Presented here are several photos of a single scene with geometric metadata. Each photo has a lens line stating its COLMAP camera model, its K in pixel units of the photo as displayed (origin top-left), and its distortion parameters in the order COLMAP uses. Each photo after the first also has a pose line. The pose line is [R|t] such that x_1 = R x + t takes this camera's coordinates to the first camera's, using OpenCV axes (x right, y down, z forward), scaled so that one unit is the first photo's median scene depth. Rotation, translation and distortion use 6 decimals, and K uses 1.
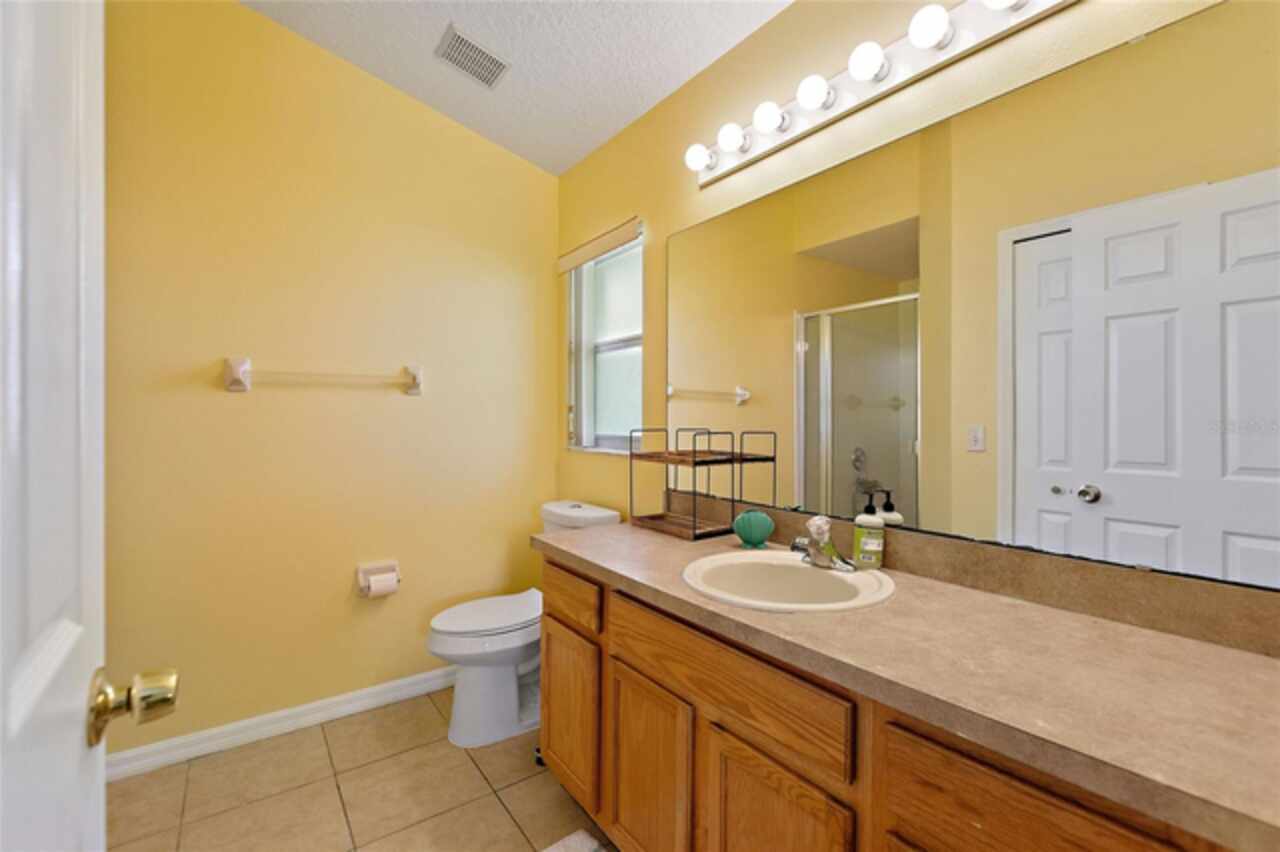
lens RADIAL K [[558.6, 0, 641.5], [0, 558.6, 416.8], [0, 0, 1]] dist [0.002211, -0.000851]
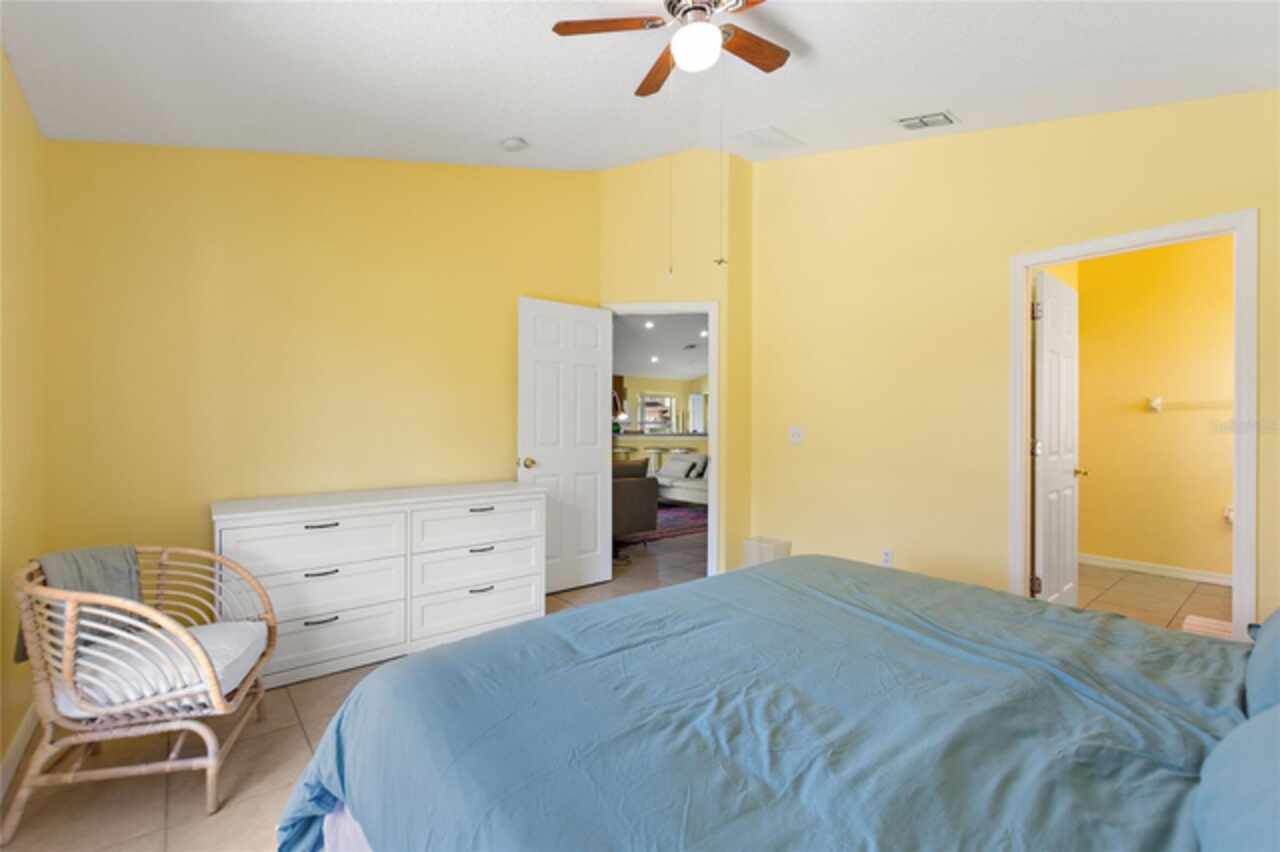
lens RADIAL K [[558.6, 0, 641.7], [0, 558.6, 422.2], [0, 0, 1]] dist [0.002211, -0.000851]
pose [[0.075905, -0.010636, -0.997058, 1.252156], [0.004346, 0.999937, -0.010336, 0.003199], [0.997106, -0.003549, 0.075946, -1.104522]]
